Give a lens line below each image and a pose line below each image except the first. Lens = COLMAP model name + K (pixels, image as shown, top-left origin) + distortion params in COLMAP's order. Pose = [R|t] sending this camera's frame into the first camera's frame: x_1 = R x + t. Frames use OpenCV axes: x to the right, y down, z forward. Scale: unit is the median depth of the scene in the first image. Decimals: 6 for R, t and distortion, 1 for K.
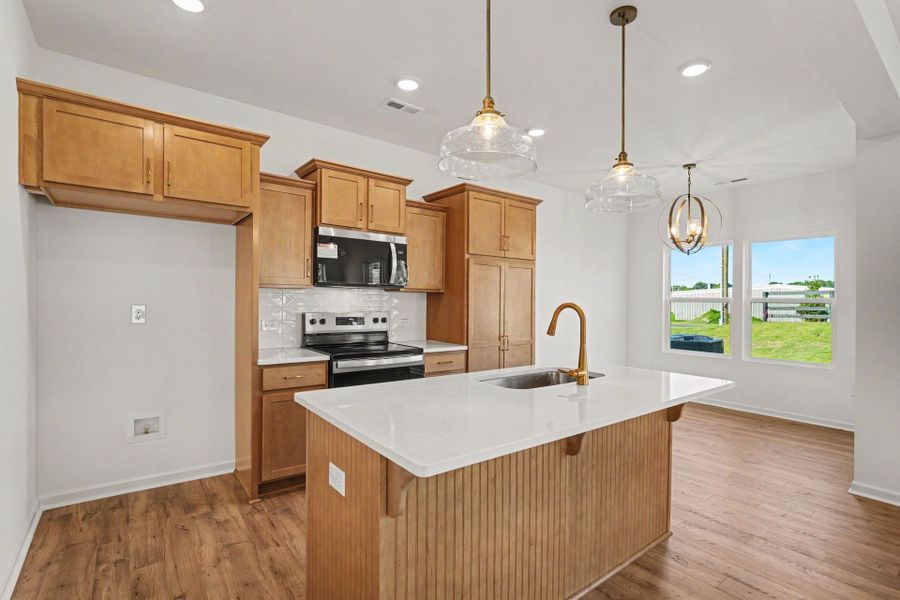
lens RADIAL K [[427.9, 0, 453.1], [0, 427.9, 298.4], [0, 0, 1]] dist [-0.003756, -0.000558]
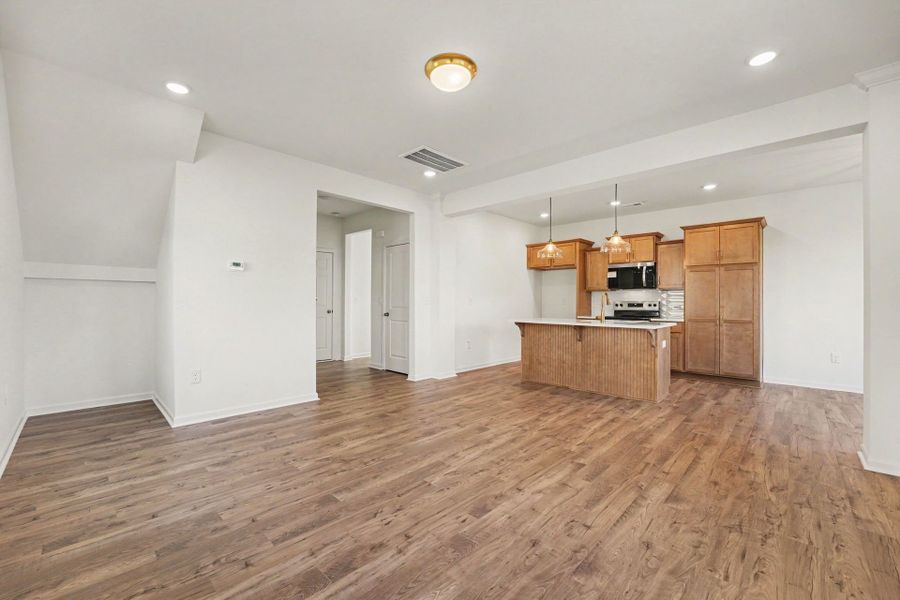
lens RADIAL K [[367.8, 0, 454.9], [0, 367.8, 303.6], [0, 0, 1]] dist [-0.002341, -0.000140]
pose [[0.158859, -0.005163, -0.987288, 0.955045], [0.005371, 0.999976, -0.004366, 0.032922], [0.987287, -0.004609, 0.158883, -0.109631]]
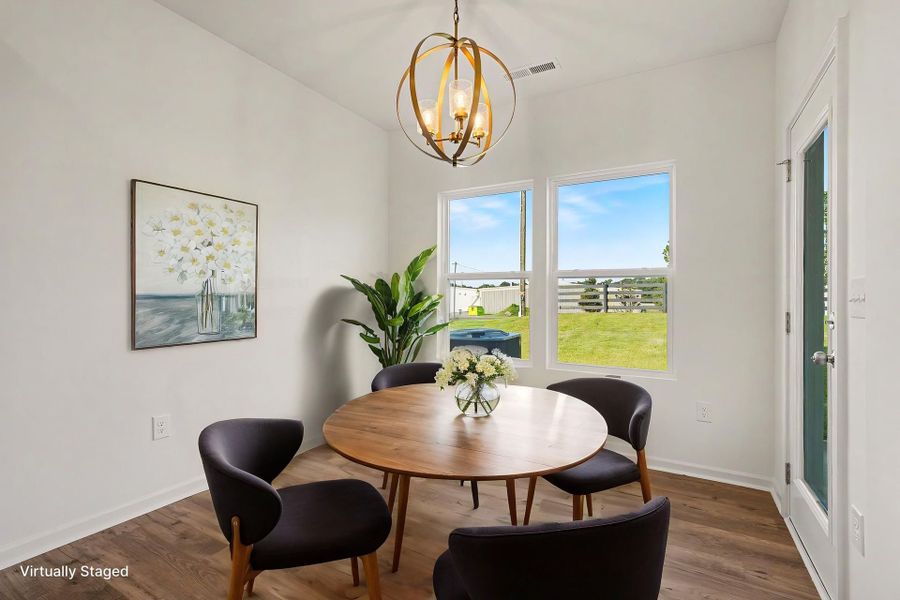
lens RADIAL K [[403.8, 0, 444.8], [0, 403.8, 302.5], [0, 0, 1]] dist [0.000227, -0.000046]
pose [[0.930680, -0.012282, 0.365627, 0.313869], [0.007865, 0.999877, 0.013568, 0.037542], [-0.365749, -0.009752, 0.930662, 0.490181]]
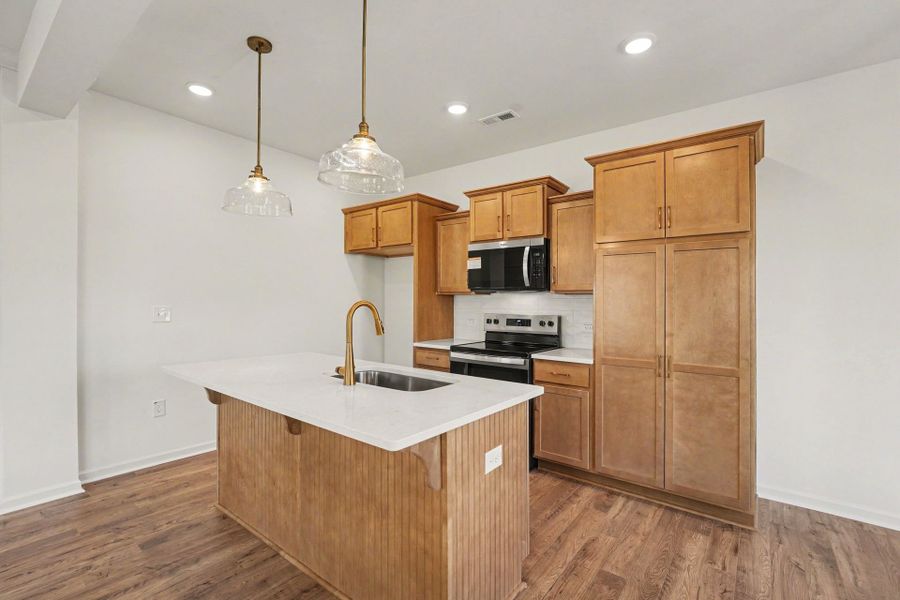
lens RADIAL K [[404.3, 0, 444.5], [0, 404.3, 302.6], [0, 0, 1]] dist [0.000169, 0.000120]
pose [[0.241874, -0.010021, -0.970256, 0.489700], [-0.001044, 0.999943, -0.010588, 0.008911], [0.970307, 0.003574, 0.241850, 0.386043]]
